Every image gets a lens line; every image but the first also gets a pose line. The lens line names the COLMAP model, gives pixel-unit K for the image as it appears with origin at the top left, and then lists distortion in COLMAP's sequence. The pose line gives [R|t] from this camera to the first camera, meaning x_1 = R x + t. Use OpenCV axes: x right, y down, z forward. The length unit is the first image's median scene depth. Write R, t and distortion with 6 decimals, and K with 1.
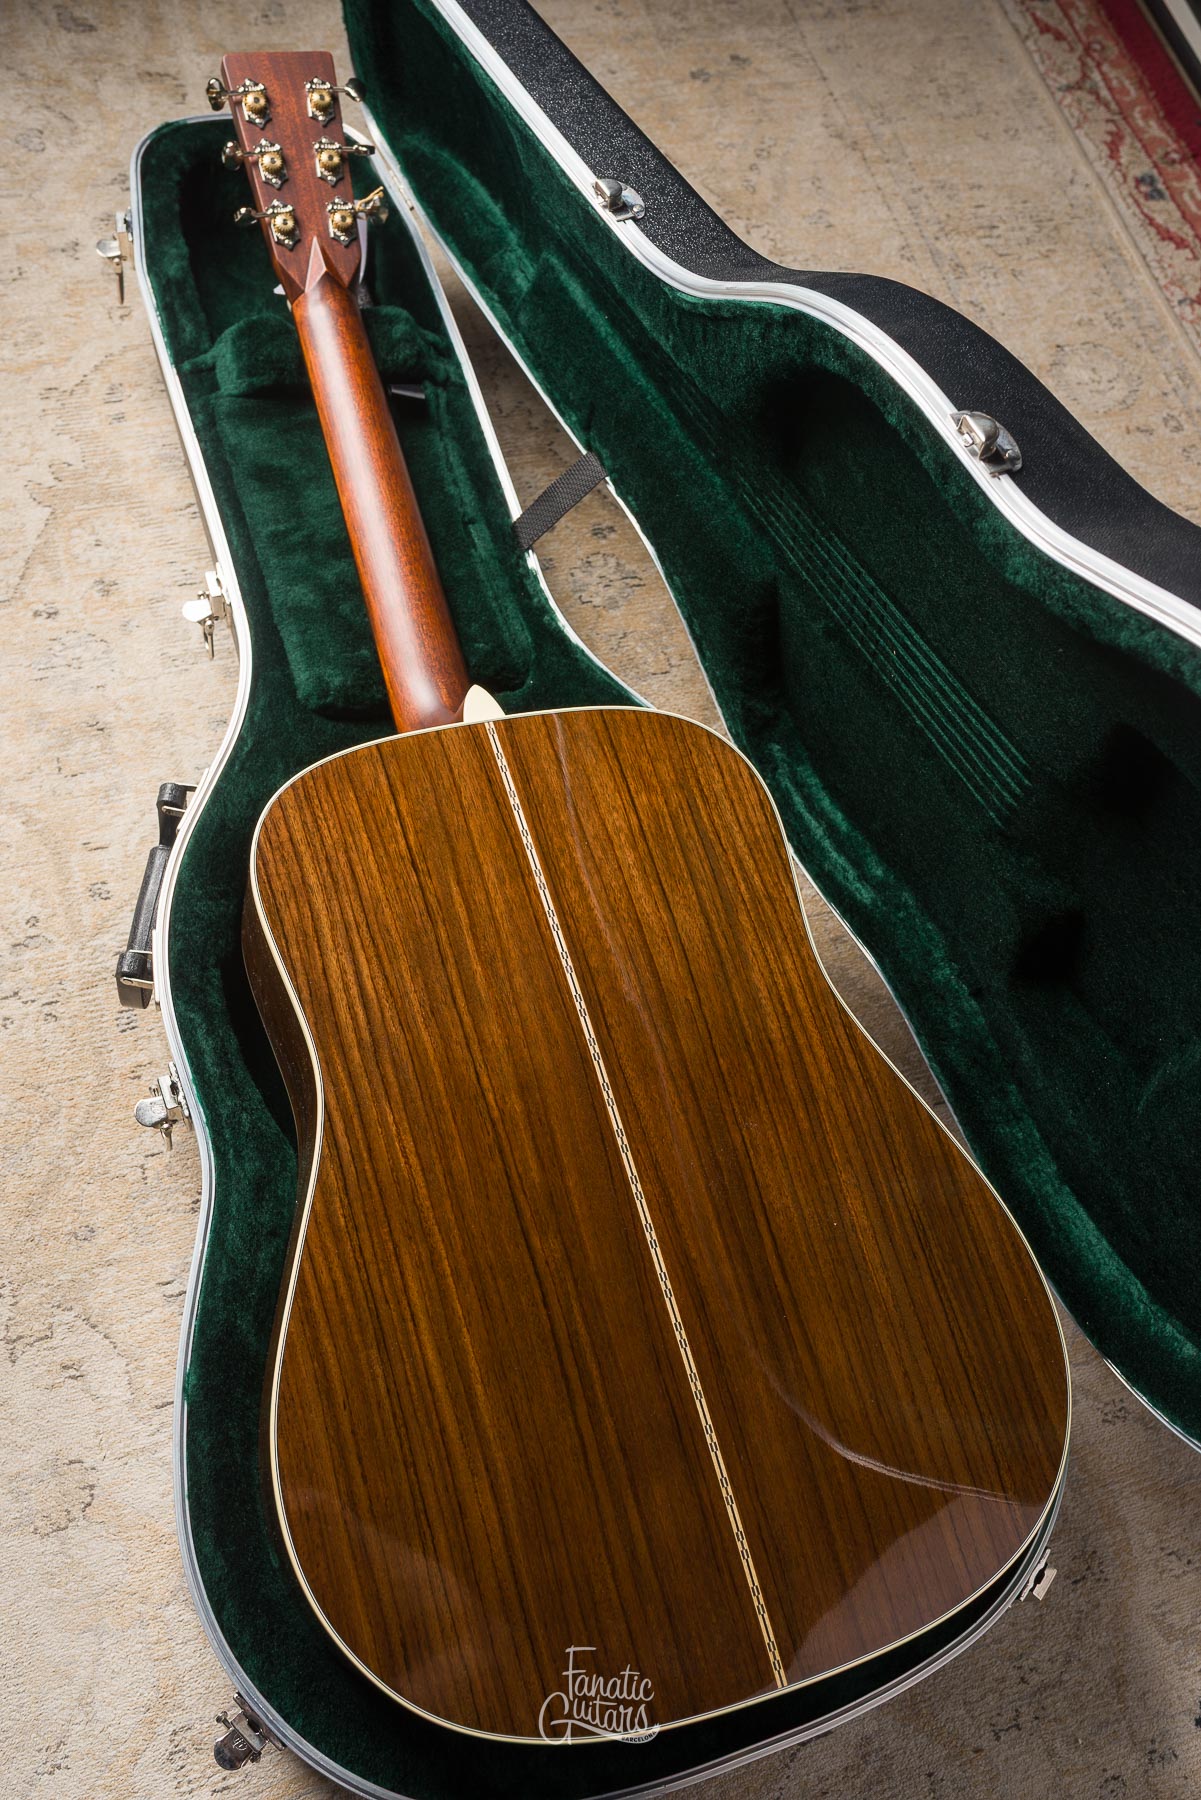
lens RADIAL K [[1728.1, 0, 600.5], [0, 1728.1, 900.0], [0, 0, 1]] dist [-0.000857, 0.002474]
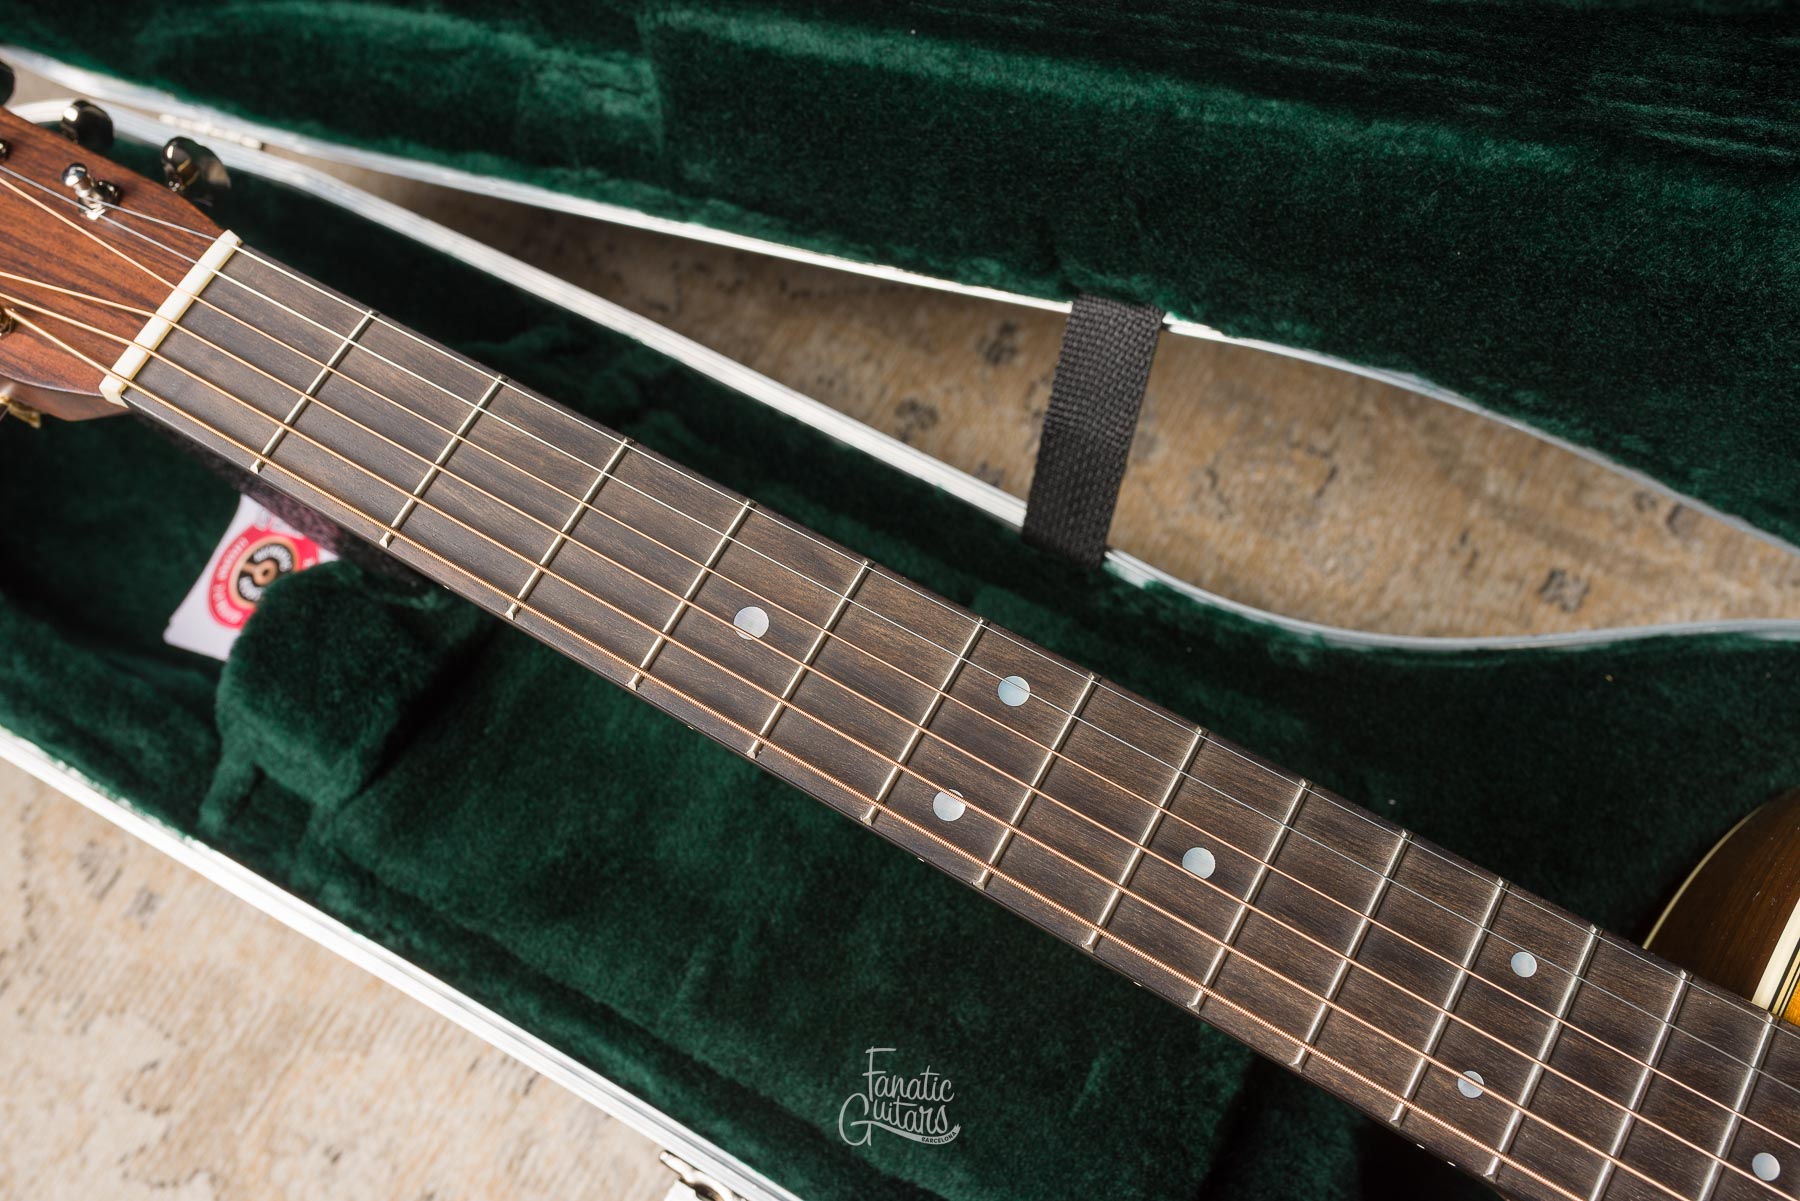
lens RADIAL K [[1784.7, 0, 902.1], [0, 1784.7, 596.4], [0, 0, 1]] dist [0.005032, -0.006146]
pose [[0.704623, -0.709319, 0.019326, -0.097283], [0.701648, 0.700547, 0.130090, -0.302895], [-0.105814, -0.078104, 0.991314, 0.590279]]
